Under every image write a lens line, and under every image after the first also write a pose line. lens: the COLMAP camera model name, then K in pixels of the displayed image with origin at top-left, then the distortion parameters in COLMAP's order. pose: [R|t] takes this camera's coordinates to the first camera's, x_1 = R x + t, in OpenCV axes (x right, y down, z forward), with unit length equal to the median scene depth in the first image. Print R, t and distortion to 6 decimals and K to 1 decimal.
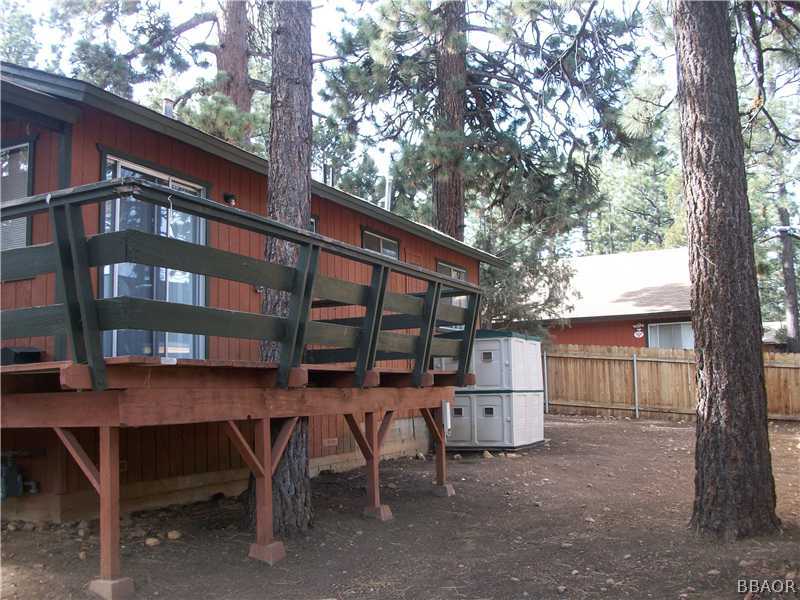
lens RADIAL K [[839.1, 0, 400.0], [0, 839.1, 300.0], [0, 0, 1]] dist [-0.099260, -0.004115]
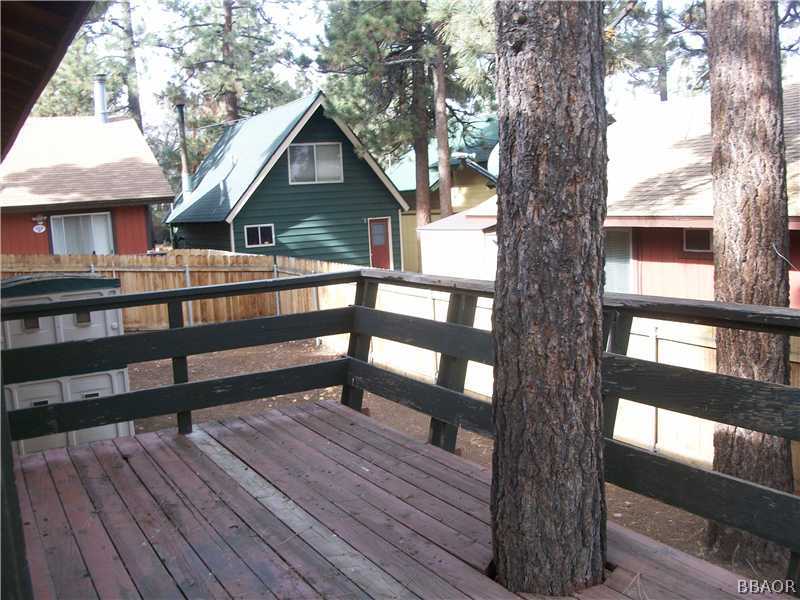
lens RADIAL K [[839.1, 0, 400.0], [0, 839.1, 300.0], [0, 0, 1]] dist [-0.099260, -0.004115]
pose [[0.602486, -0.107701, 0.790829, -0.149155], [-0.041653, 0.985260, 0.165914, -0.039185], [-0.797042, -0.132901, 0.589120, 0.238729]]
